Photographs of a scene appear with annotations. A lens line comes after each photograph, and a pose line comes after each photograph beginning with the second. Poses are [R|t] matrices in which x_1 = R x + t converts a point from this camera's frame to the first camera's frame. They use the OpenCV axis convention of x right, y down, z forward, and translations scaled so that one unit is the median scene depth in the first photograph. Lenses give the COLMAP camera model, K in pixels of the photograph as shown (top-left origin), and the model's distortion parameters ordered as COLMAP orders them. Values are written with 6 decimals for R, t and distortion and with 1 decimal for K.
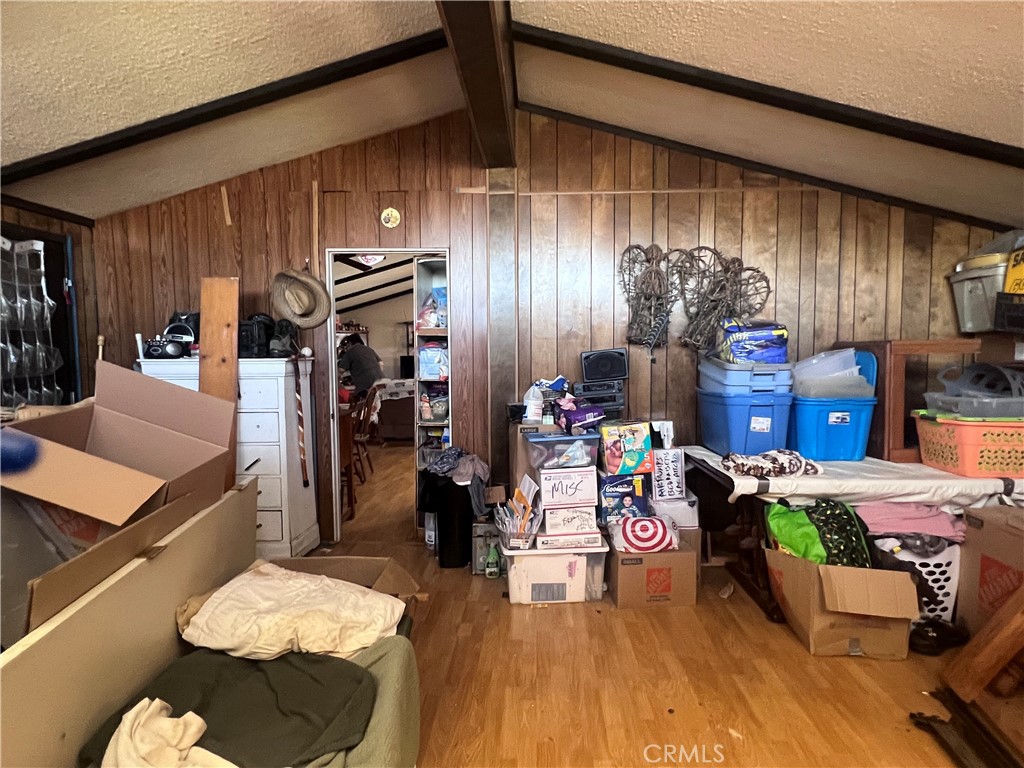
lens RADIAL K [[565.4, 0, 507.5], [0, 565.4, 383.9], [0, 0, 1]] dist [-0.002066, -0.001346]
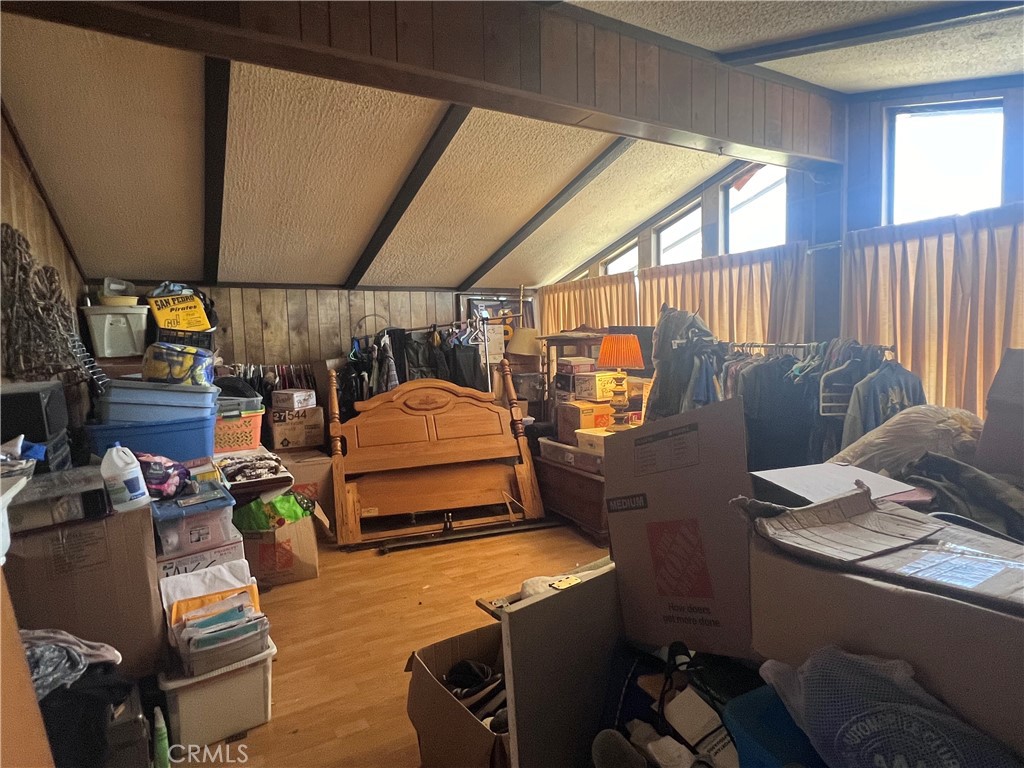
lens RADIAL K [[565.4, 0, 507.5], [0, 565.4, 383.9], [0, 0, 1]] dist [-0.002066, -0.001346]
pose [[-0.545101, -0.027874, 0.837907, -0.665509], [0.092647, 0.991323, 0.093249, -0.069993], [-0.833235, 0.128460, -0.537789, 0.959306]]
